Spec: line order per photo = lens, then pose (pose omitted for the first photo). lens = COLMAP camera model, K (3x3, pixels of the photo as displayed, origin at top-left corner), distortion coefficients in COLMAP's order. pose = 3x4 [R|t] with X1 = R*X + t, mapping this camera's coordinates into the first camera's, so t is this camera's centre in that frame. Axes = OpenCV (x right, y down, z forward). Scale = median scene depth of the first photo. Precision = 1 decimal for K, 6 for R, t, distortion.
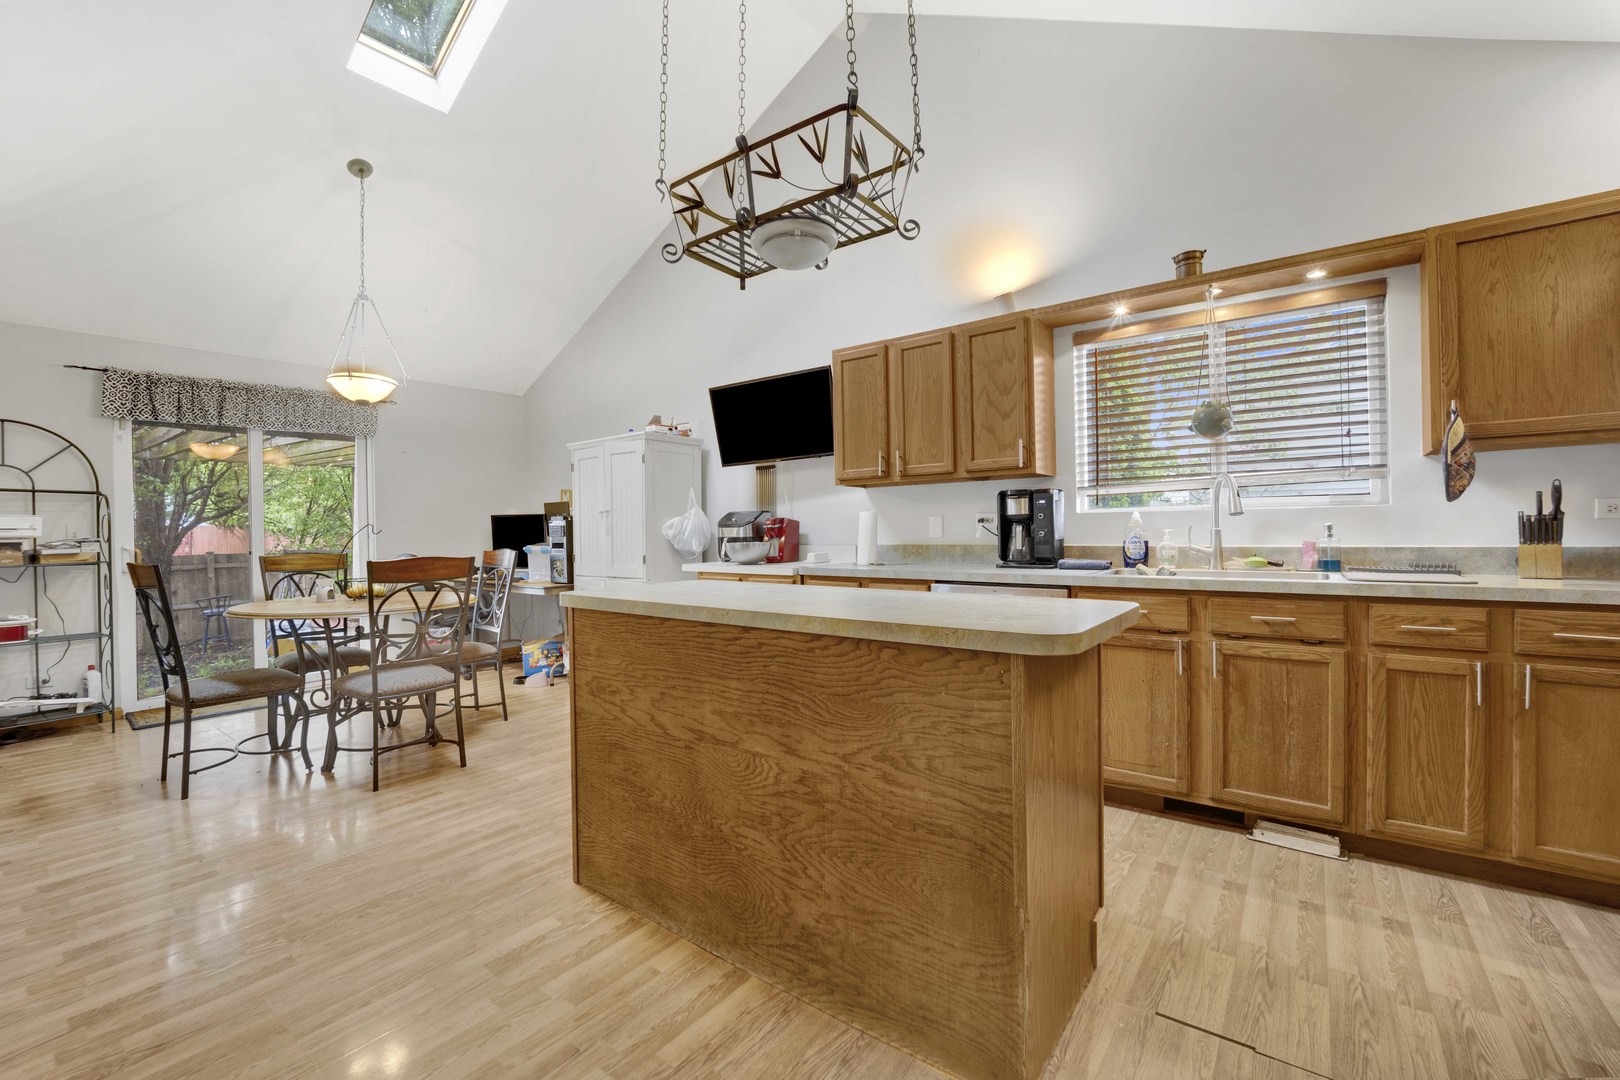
lens RADIAL K [[668.3, 0, 803.1], [0, 668.3, 539.2], [0, 0, 1]] dist [-0.019569, -0.000190]
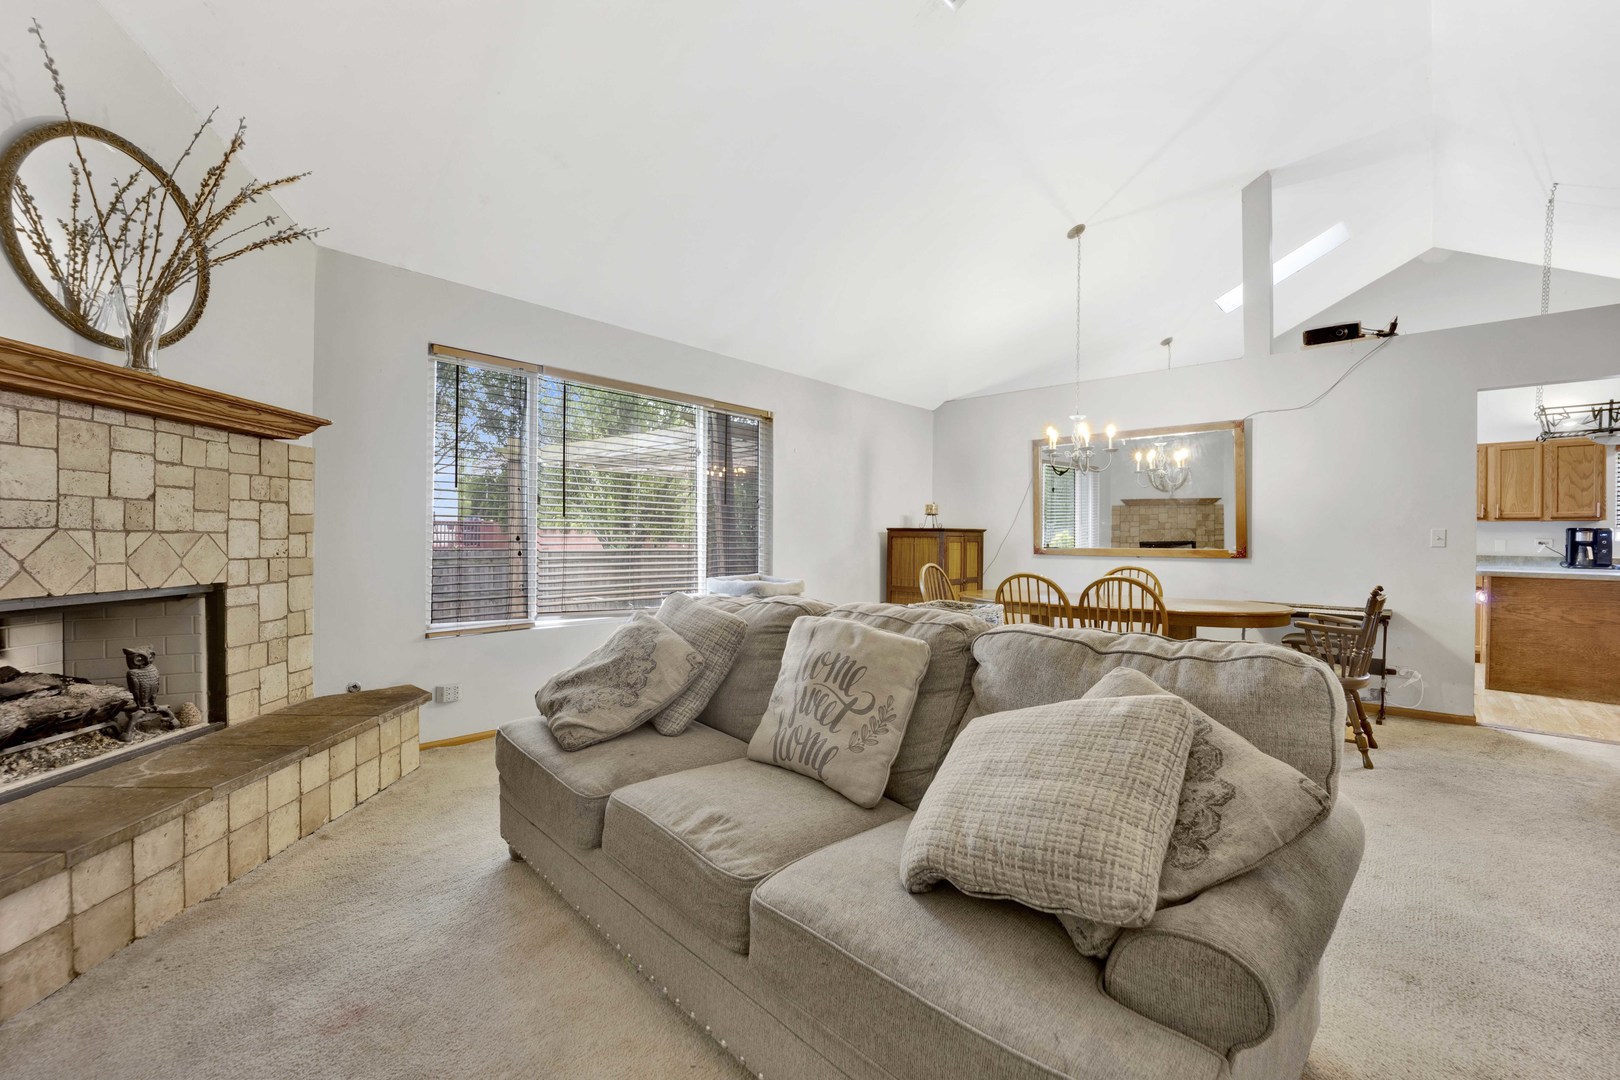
lens RADIAL K [[668.3, 0, 803.1], [0, 668.3, 539.2], [0, 0, 1]] dist [-0.019569, -0.000190]
pose [[0.994373, 0.028171, -0.102120, -2.310621], [-0.029232, 0.999533, -0.008915, 0.054064], [0.101822, 0.011850, 0.994732, -1.452620]]
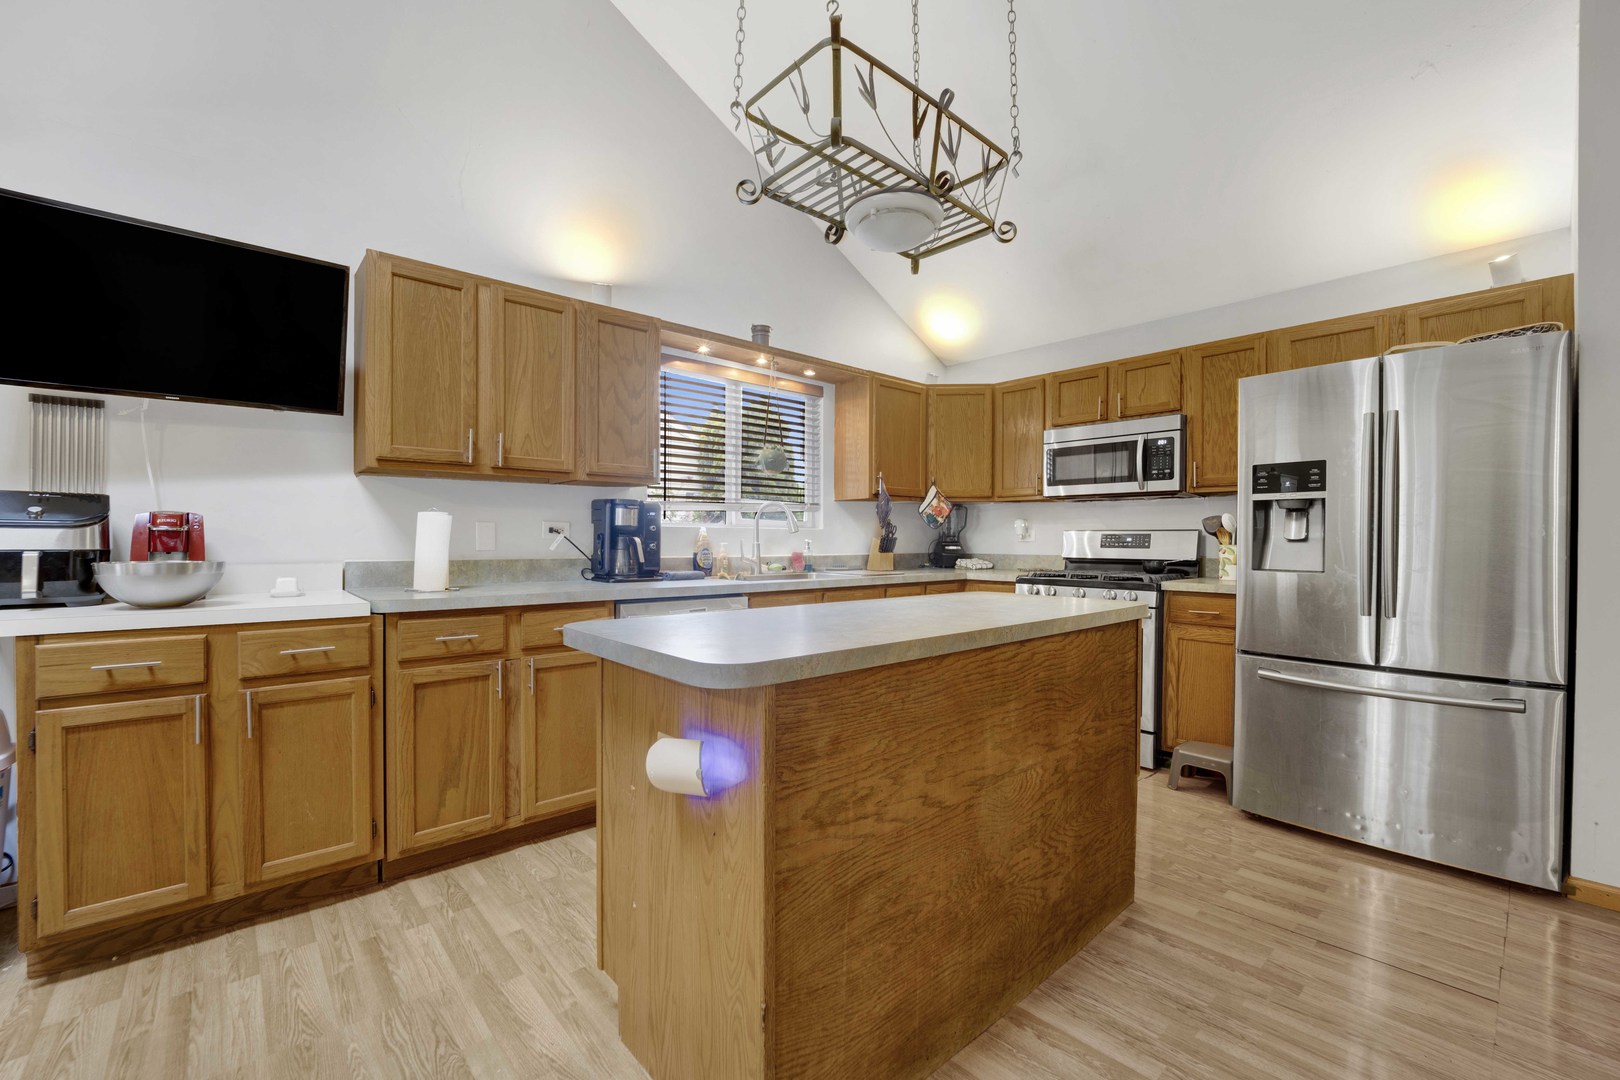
lens RADIAL K [[668.3, 0, 803.1], [0, 668.3, 539.2], [0, 0, 1]] dist [-0.019569, -0.000190]
pose [[0.189381, 0.014894, 0.981791, -0.752279], [0.007296, 0.999836, -0.016575, -0.000890], [-0.981877, 0.010302, 0.189241, 0.777256]]
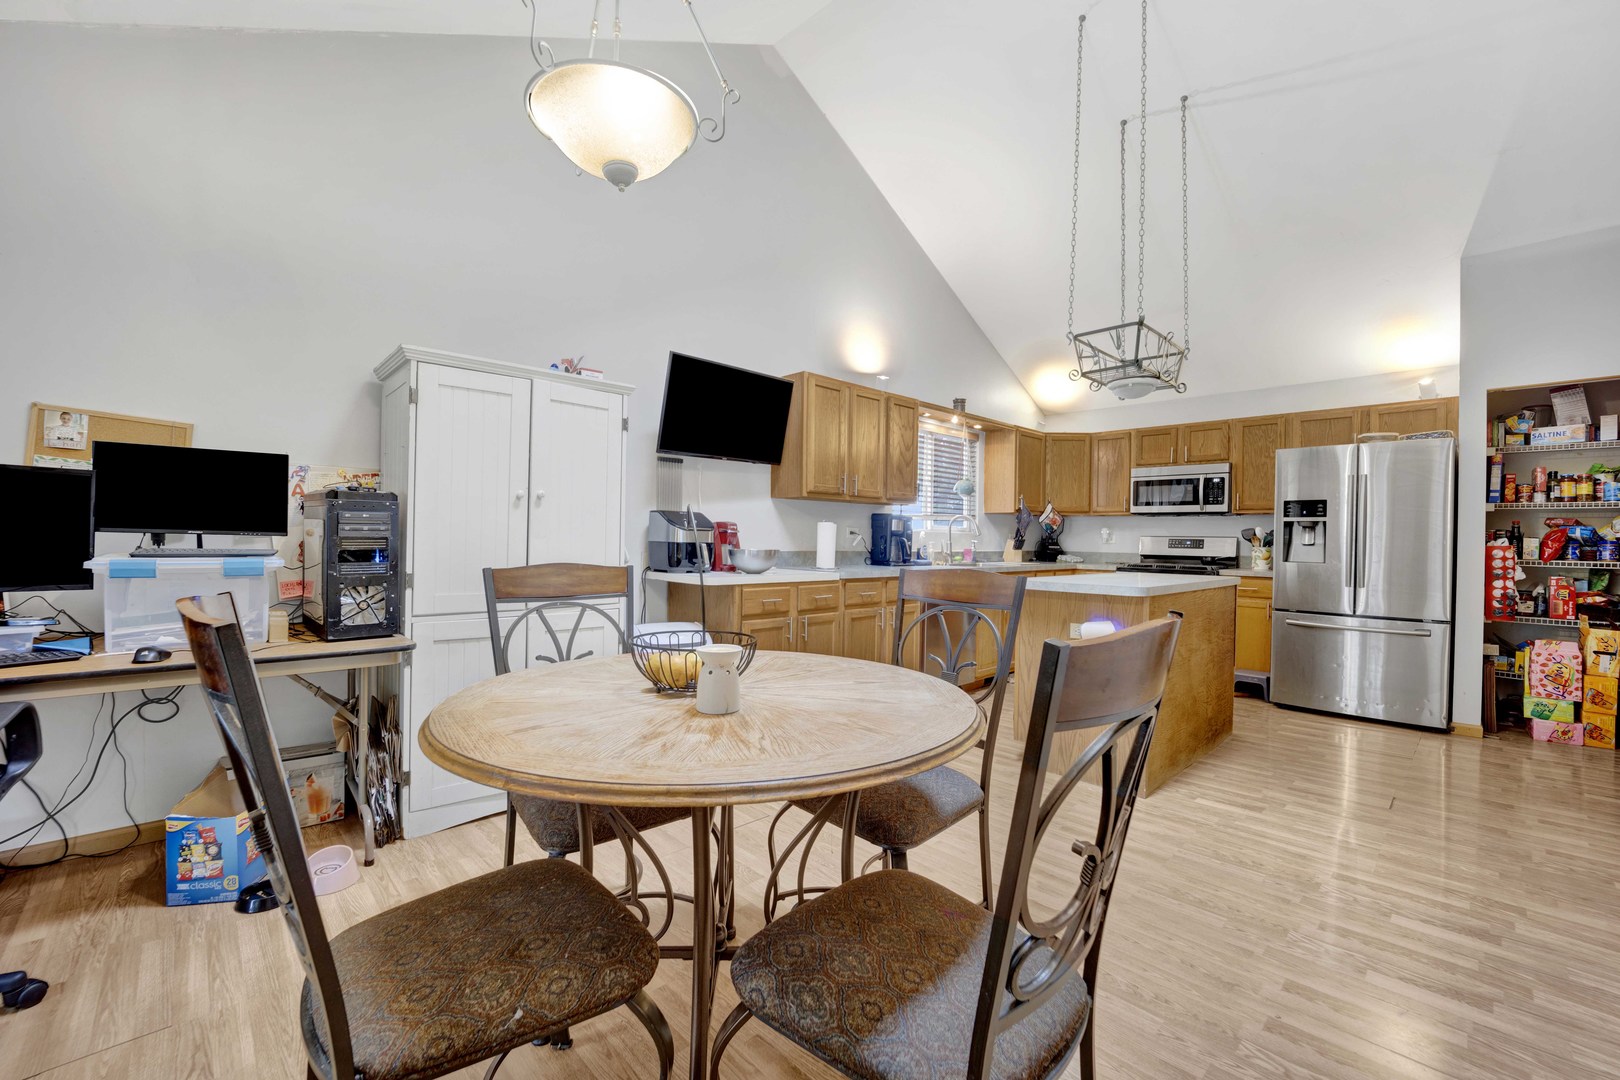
lens RADIAL K [[668.3, 0, 803.1], [0, 668.3, 539.2], [0, 0, 1]] dist [-0.019569, -0.000190]
pose [[0.145800, 0.014045, 0.989214, -1.598872], [-0.003967, 0.999899, -0.013612, 0.004456], [-0.989306, -0.001939, 0.145841, 1.332548]]
